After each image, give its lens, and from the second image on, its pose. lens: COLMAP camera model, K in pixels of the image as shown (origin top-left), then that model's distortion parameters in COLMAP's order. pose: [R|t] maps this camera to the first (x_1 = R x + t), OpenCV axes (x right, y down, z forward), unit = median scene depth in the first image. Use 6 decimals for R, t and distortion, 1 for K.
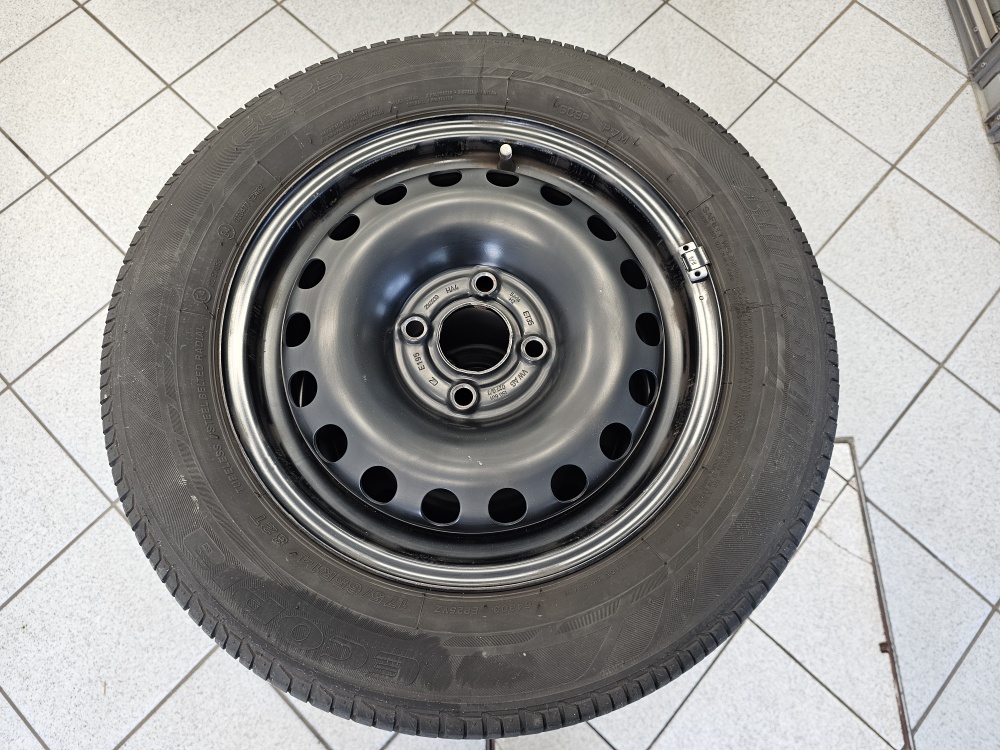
lens RADIAL K [[691.2, 0, 489.1], [0, 691.2, 305.4], [0, 0, 1]] dist [0.052727, -0.060971]
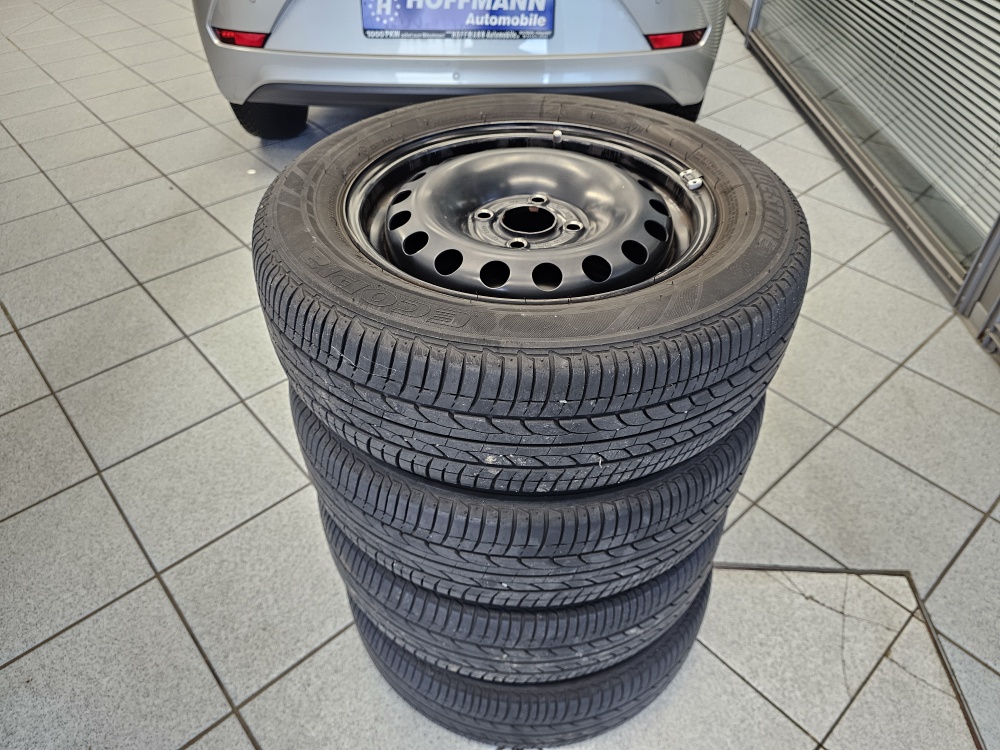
lens RADIAL K [[683.0, 0, 497.8], [0, 683.0, 354.3], [0, 0, 1]] dist [0.057139, -0.063475]
pose [[0.995501, 0.045855, -0.082915, 0.021834], [-0.082302, 0.852077, -0.516906, 0.498280], [0.046947, 0.521404, 0.852017, 0.003266]]
